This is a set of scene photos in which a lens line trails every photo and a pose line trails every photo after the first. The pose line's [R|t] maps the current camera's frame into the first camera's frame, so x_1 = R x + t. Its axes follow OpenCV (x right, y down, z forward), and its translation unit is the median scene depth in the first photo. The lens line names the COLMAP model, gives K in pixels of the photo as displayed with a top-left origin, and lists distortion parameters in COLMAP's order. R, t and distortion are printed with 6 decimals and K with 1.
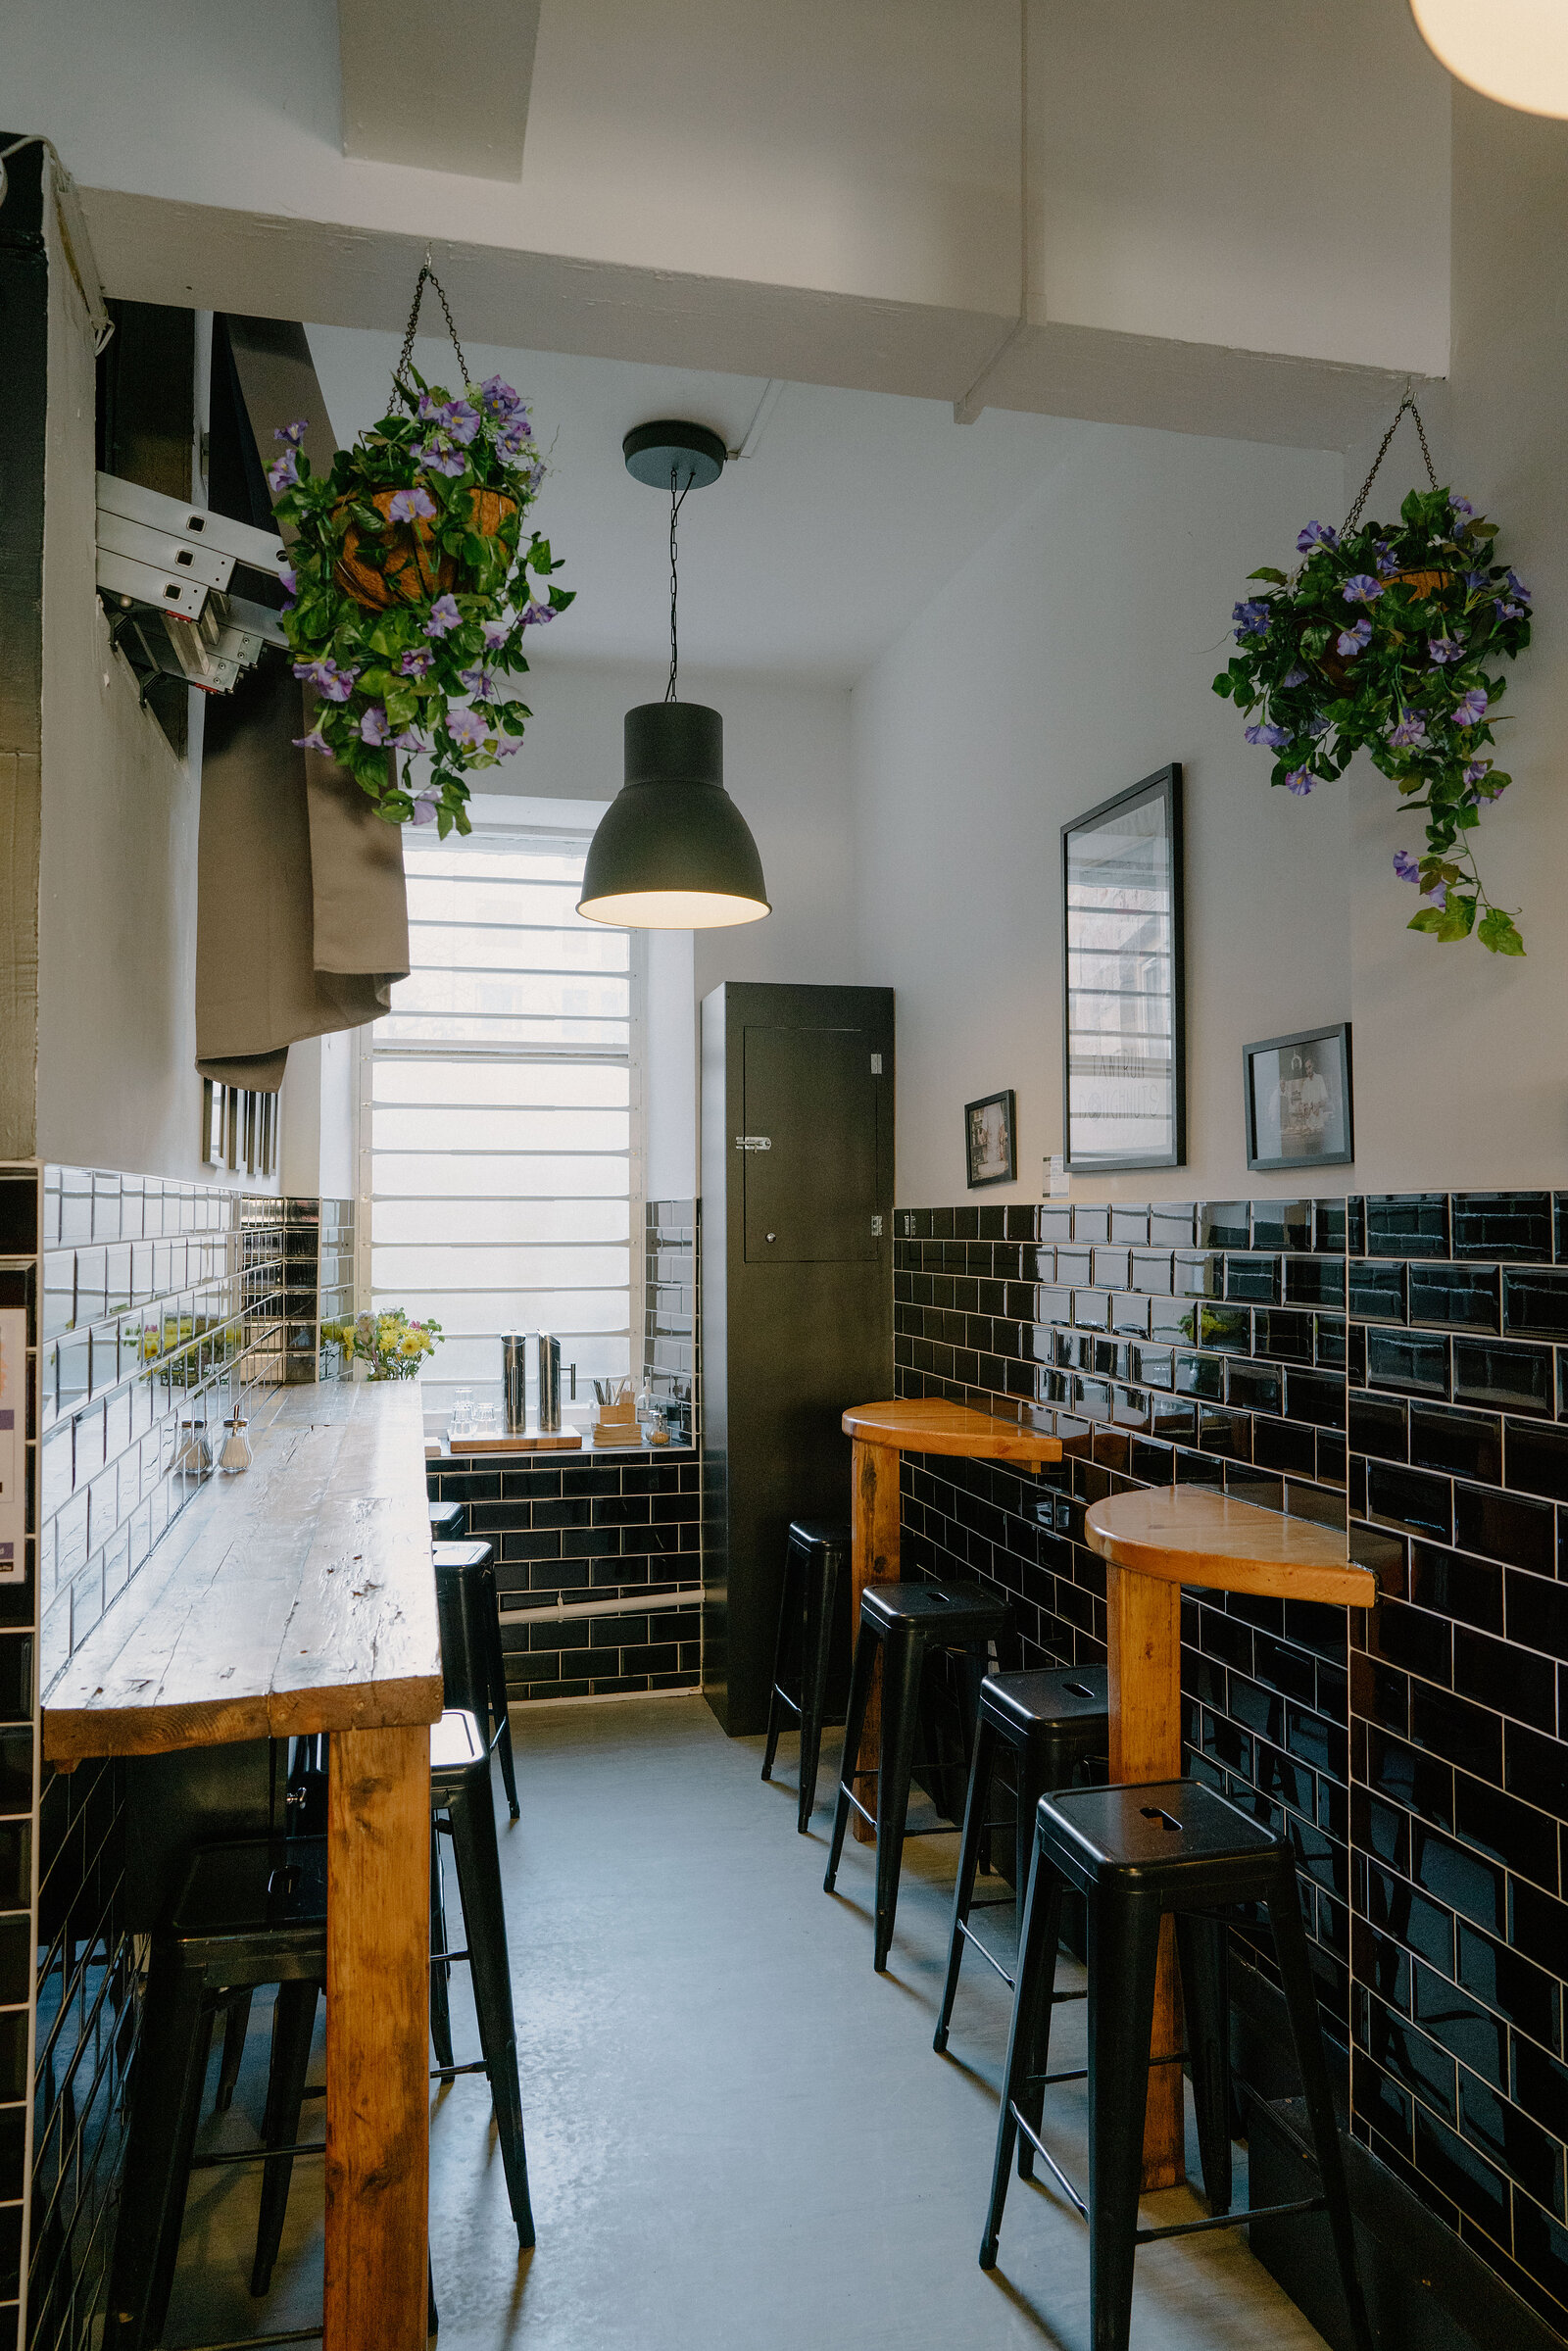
lens RADIAL K [[1598.4, 0, 784.0], [0, 1598.4, 1175.5], [0, 0, 1]] dist [-0.048595, 0.054710]
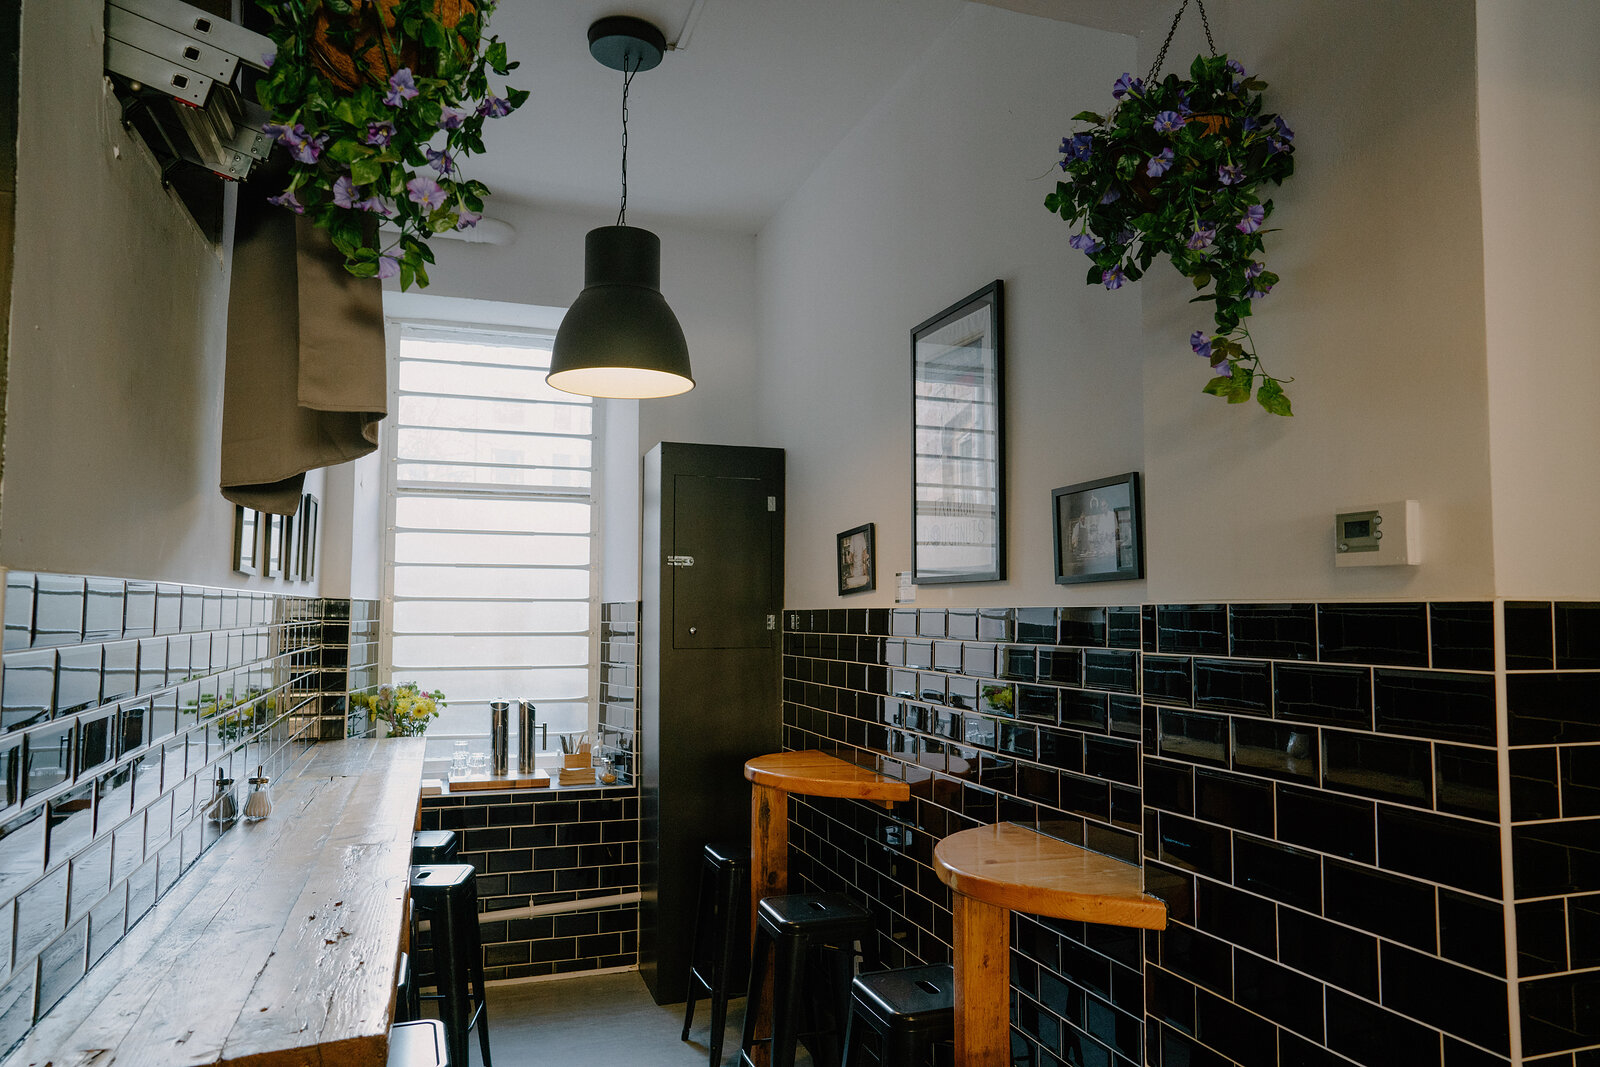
lens RADIAL K [[1087.8, 0, 804.9], [0, 1087.8, 543.0], [0, 0, 1]] dist [-0.048595, 0.054710]
pose [[0.995750, 0.011043, 0.091428, 0.002225], [-0.007566, 0.999238, -0.038291, -0.001304], [-0.091781, 0.037436, 0.995075, 0.117523]]
